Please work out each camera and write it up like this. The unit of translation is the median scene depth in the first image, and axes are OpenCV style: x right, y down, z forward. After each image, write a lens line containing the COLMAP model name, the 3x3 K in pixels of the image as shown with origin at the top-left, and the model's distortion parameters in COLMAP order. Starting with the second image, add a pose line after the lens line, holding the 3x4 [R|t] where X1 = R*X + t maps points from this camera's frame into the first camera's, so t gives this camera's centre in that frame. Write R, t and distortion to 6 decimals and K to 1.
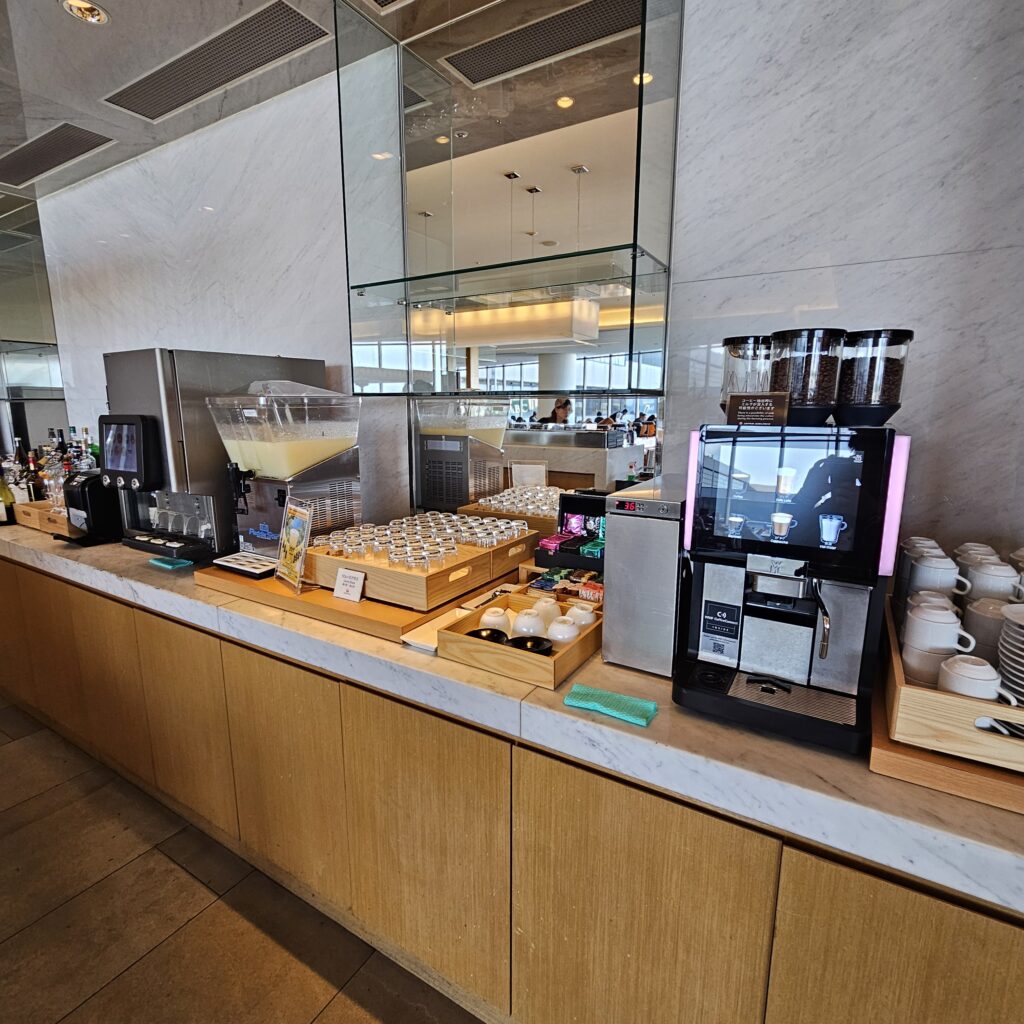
lens RADIAL K [[565.6, 0, 516.9], [0, 565.6, 510.5], [0, 0, 1]] dist [-0.004370, 0.001197]
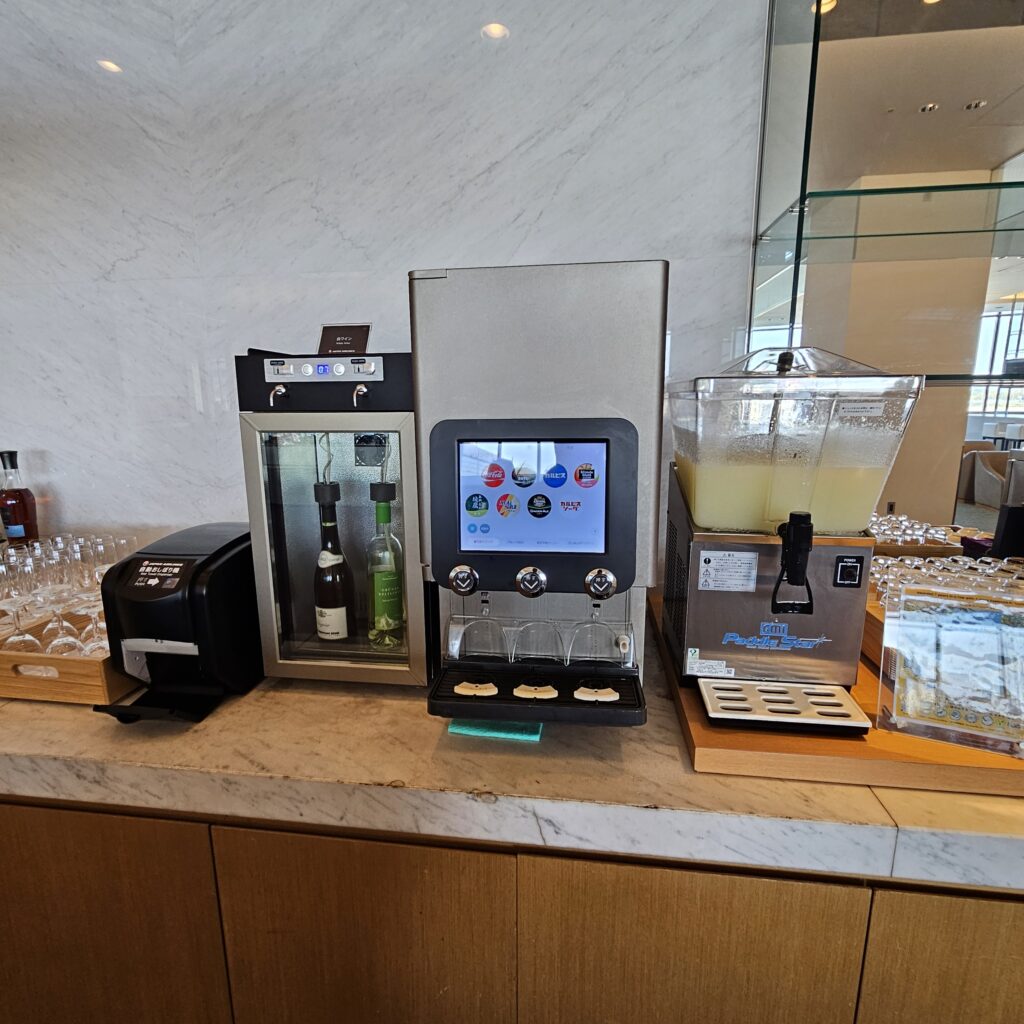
lens RADIAL K [[565.6, 0, 510.3], [0, 565.6, 514.3], [0, 0, 1]] dist [-0.004370, 0.001197]
pose [[0.916255, -0.078432, 0.392844, -0.681159], [0.079059, 0.996763, 0.014610, -0.080112], [-0.392718, 0.017671, 0.919489, 0.484456]]
